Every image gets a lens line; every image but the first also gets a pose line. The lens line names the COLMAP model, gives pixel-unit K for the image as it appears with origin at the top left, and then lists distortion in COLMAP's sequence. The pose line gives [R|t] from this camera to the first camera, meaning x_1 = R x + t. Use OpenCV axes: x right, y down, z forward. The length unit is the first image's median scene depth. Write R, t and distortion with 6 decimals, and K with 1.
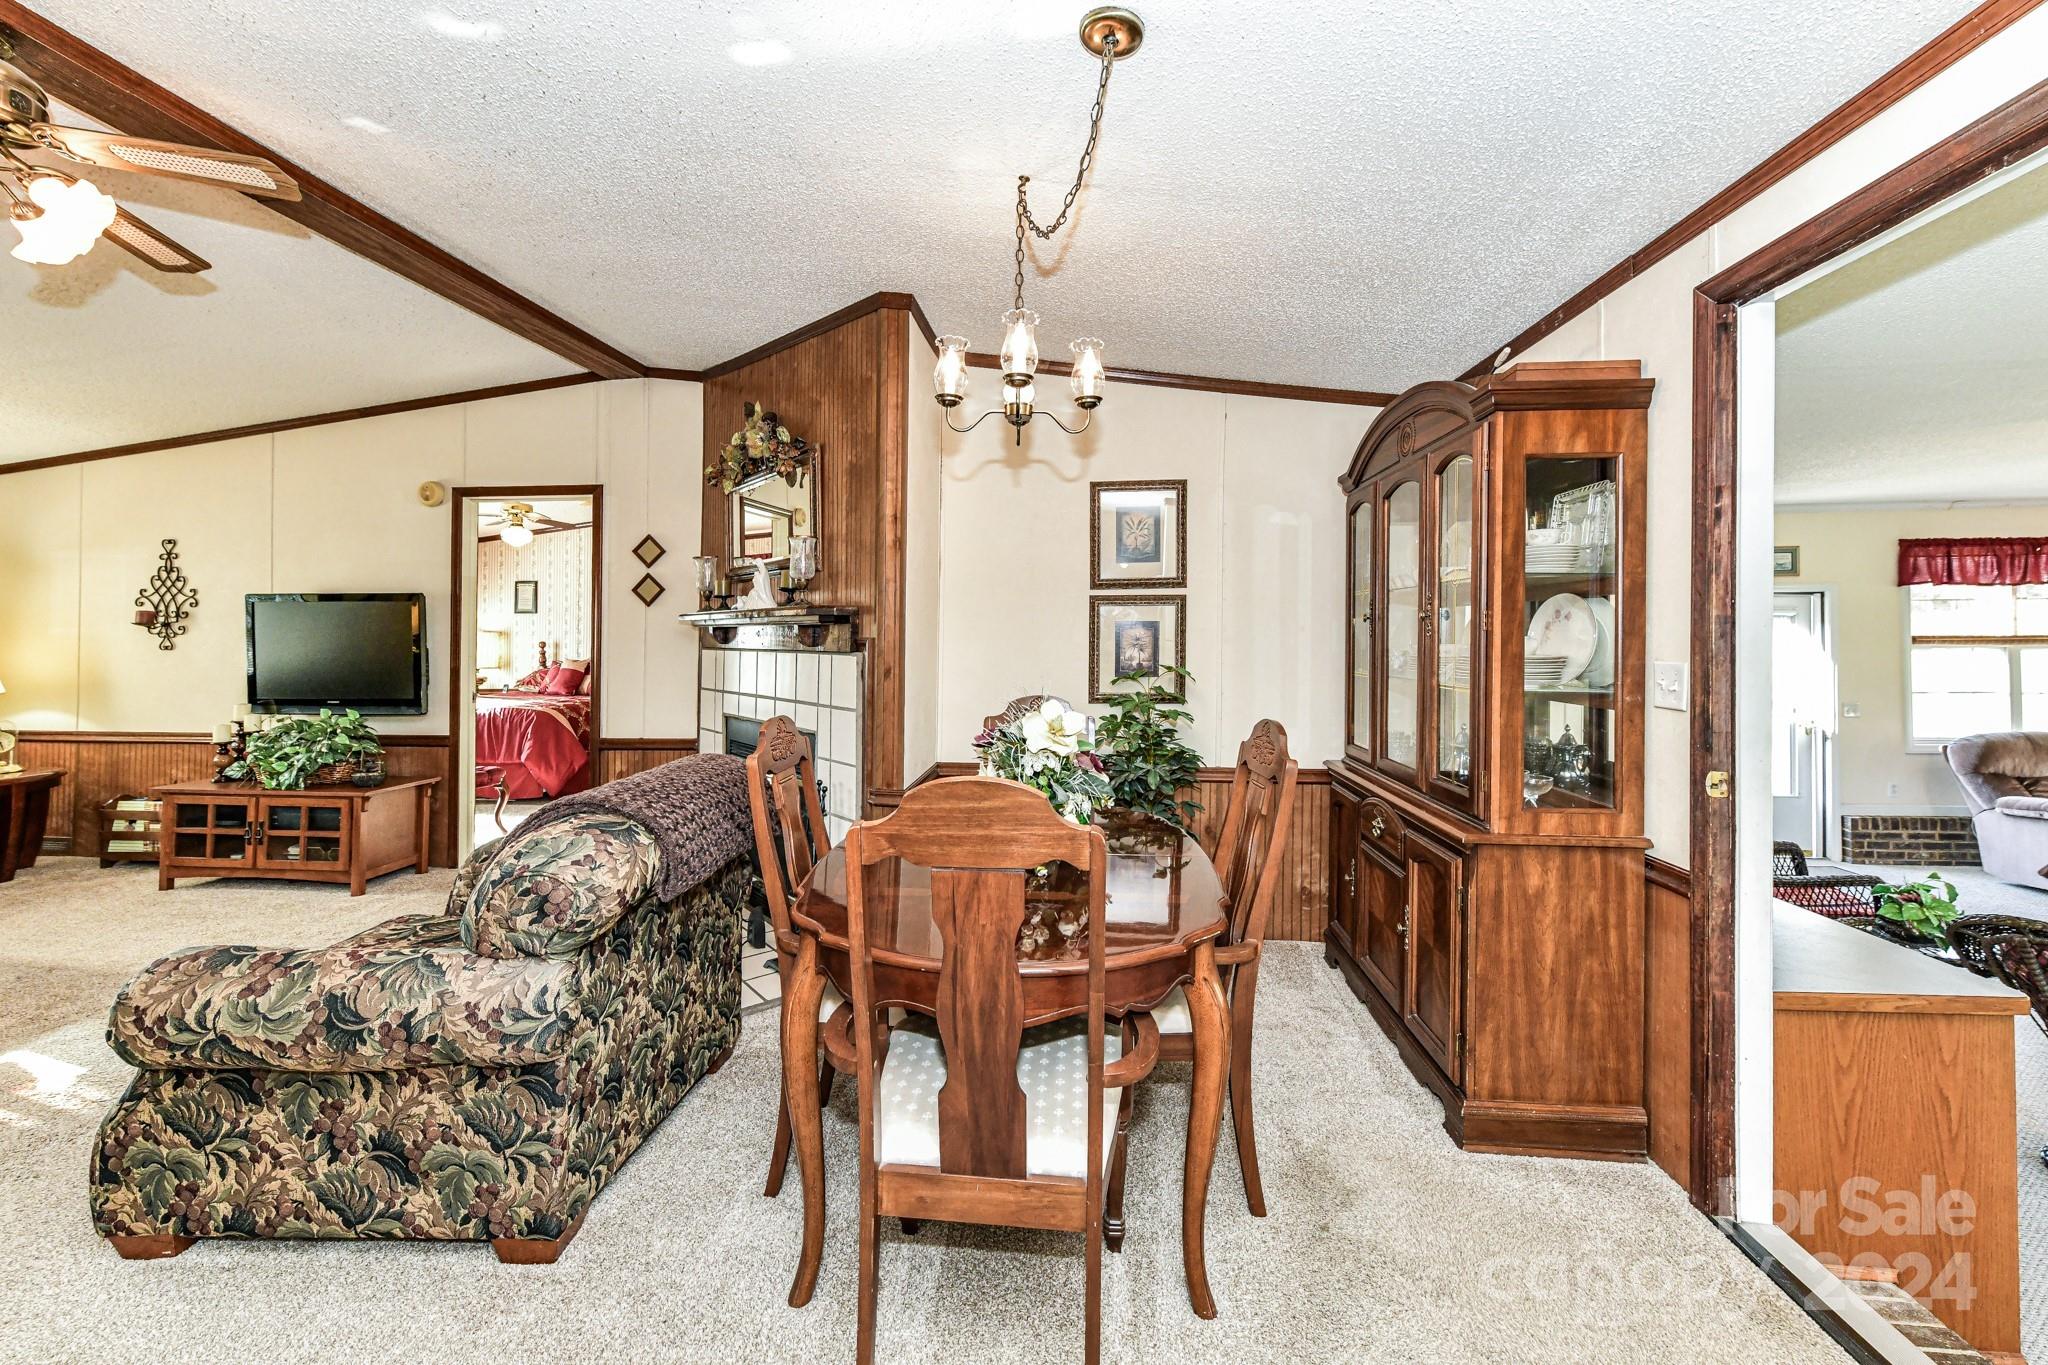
lens RADIAL K [[819.4, 0, 1044.8], [0, 819.4, 642.4], [0, 0, 1]] dist [0.012235, -0.000158]
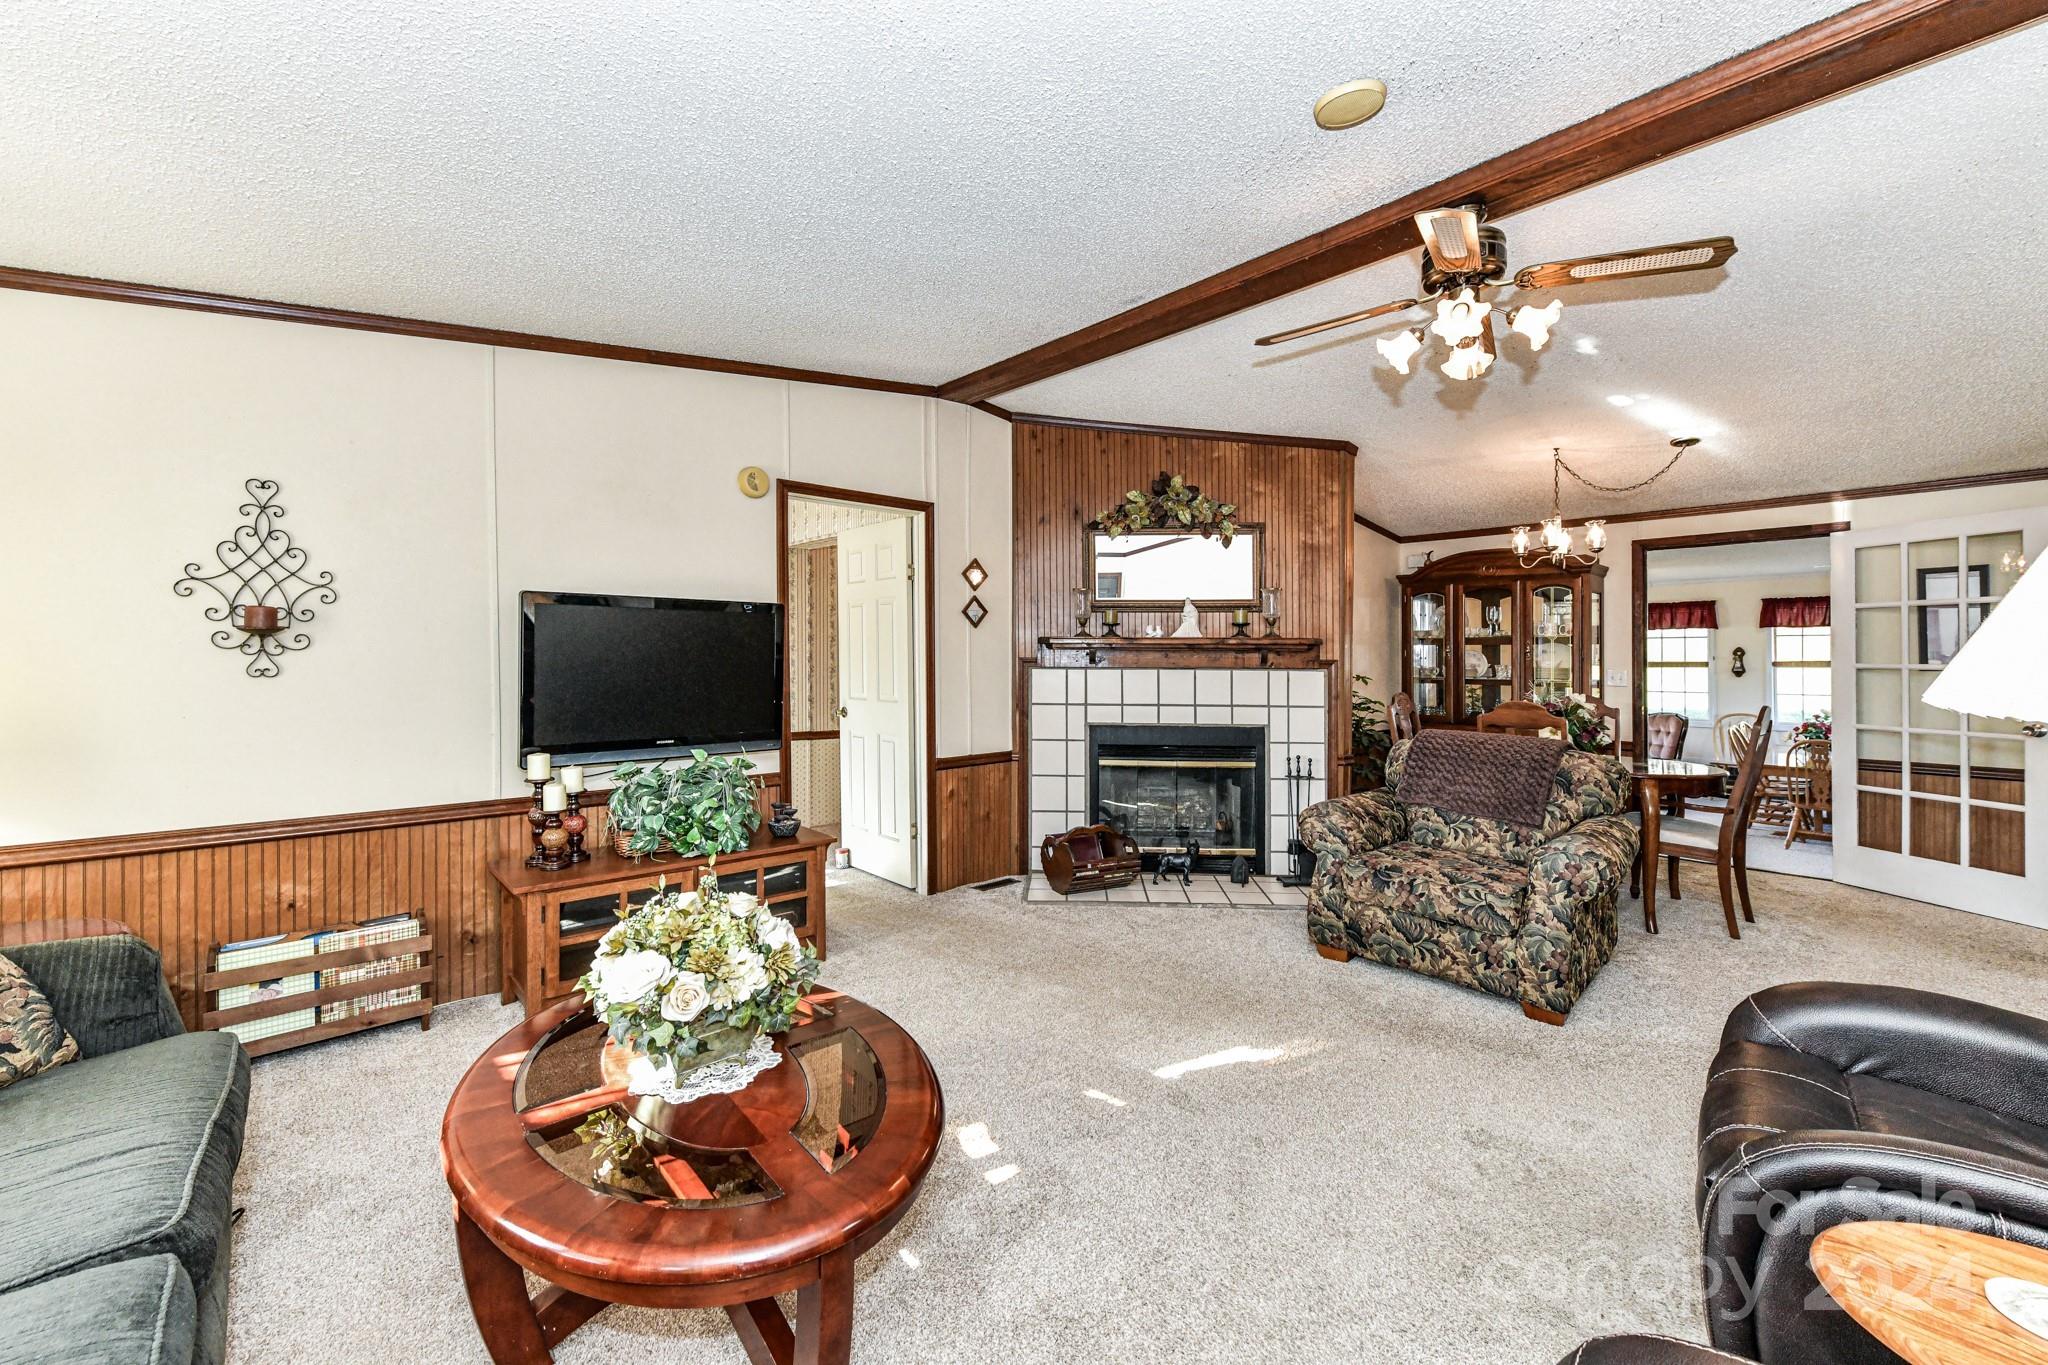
lens RADIAL K [[819.4, 0, 1025.9], [0, 819.4, 667.3], [0, 0, 1]] dist [0.012235, -0.000158]
pose [[0.679118, -0.003990, 0.734018, -1.166516], [0.002015, 0.999992, 0.003572, 0.001960], [-0.734026, -0.000947, 0.679121, 0.247146]]
